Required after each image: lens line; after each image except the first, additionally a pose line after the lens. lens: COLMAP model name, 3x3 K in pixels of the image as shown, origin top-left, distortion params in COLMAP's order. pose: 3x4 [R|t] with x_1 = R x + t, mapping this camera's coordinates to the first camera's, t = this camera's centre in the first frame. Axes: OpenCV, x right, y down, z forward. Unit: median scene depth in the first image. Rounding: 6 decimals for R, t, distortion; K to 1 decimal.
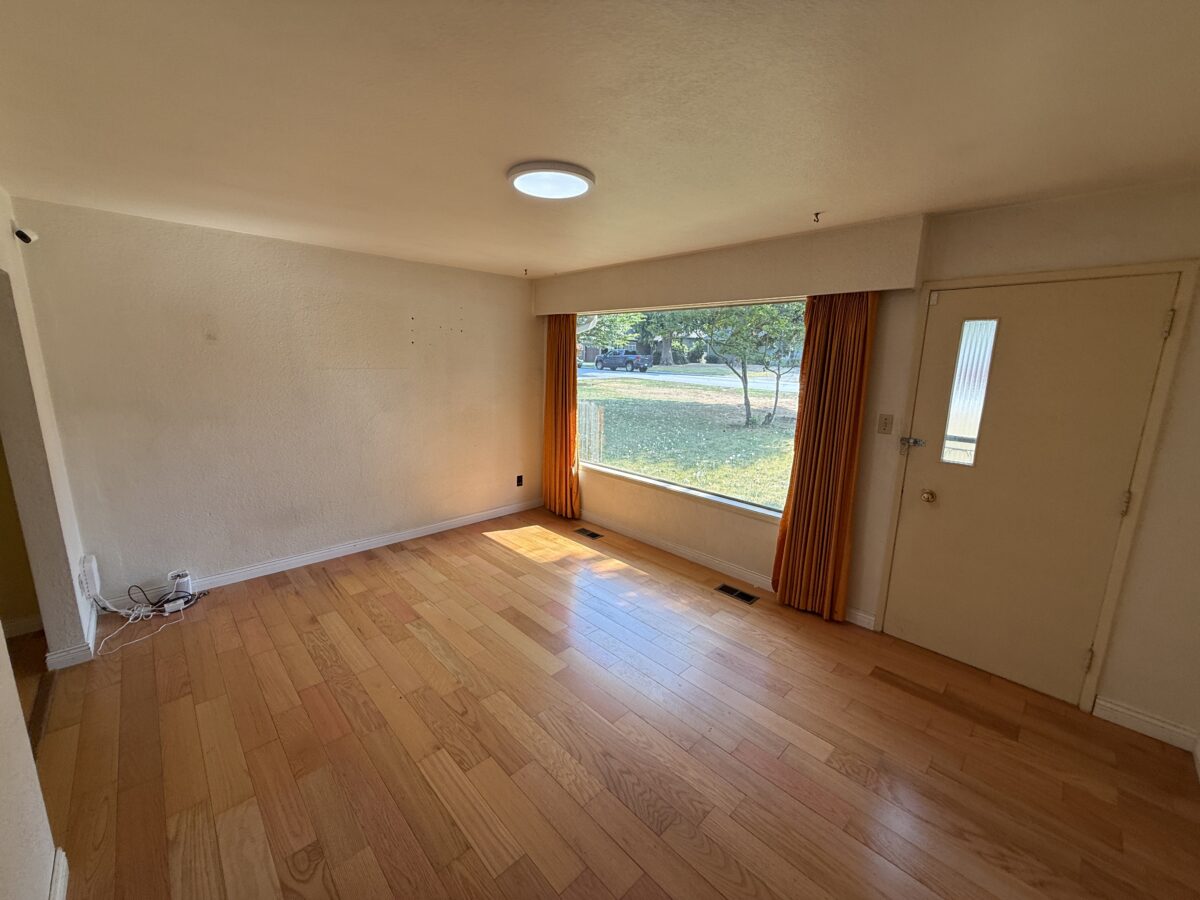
lens RADIAL K [[484.1, 0, 600.0], [0, 484.1, 450.0], [0, 0, 1]] dist [0.000178, 0.000096]
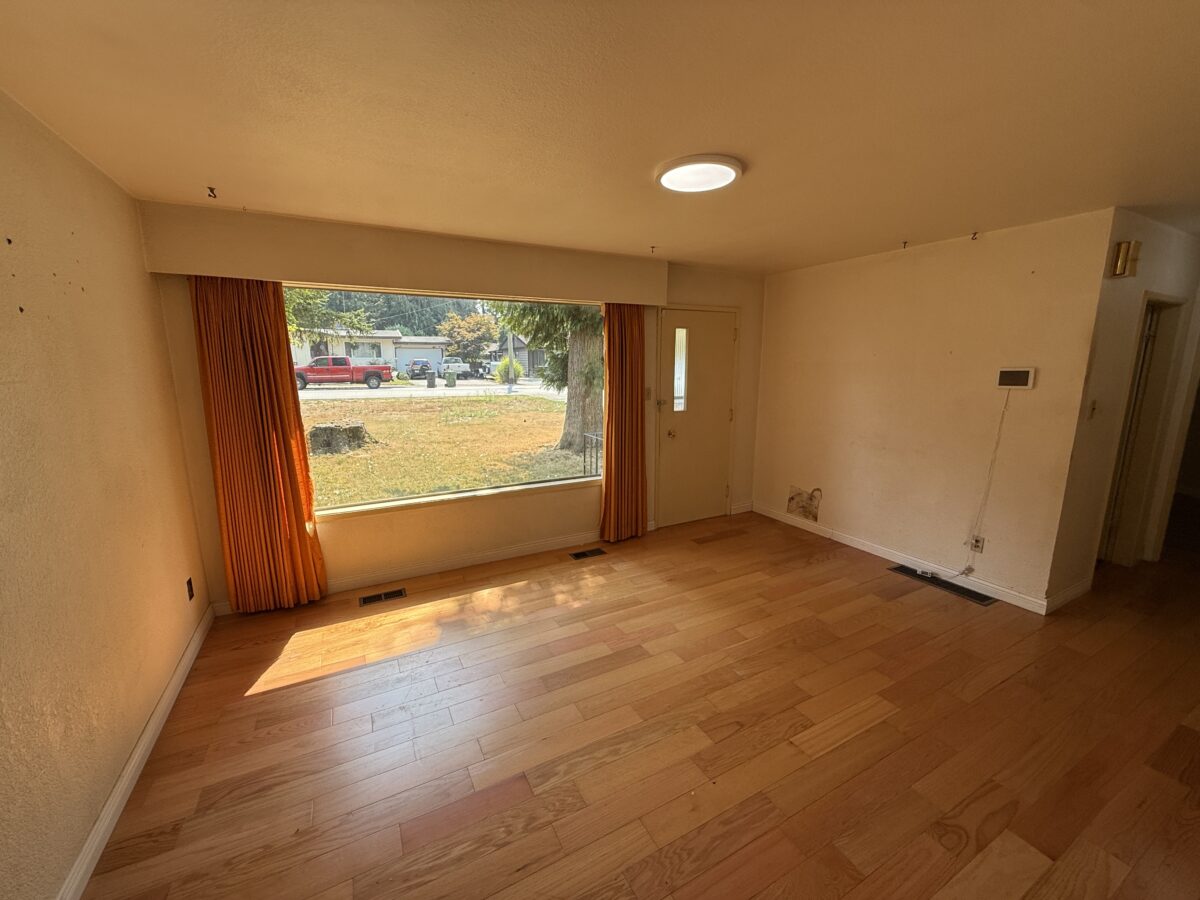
lens RADIAL K [[476.7, 0, 599.1], [0, 476.7, 453.0], [0, 0, 1]] dist [0.000312, 0.000015]
pose [[0.264254, -0.200439, 0.943395, -0.864255], [0.190051, 0.969808, 0.152816, -0.126770], [-0.945542, 0.138911, 0.294369, 0.699625]]
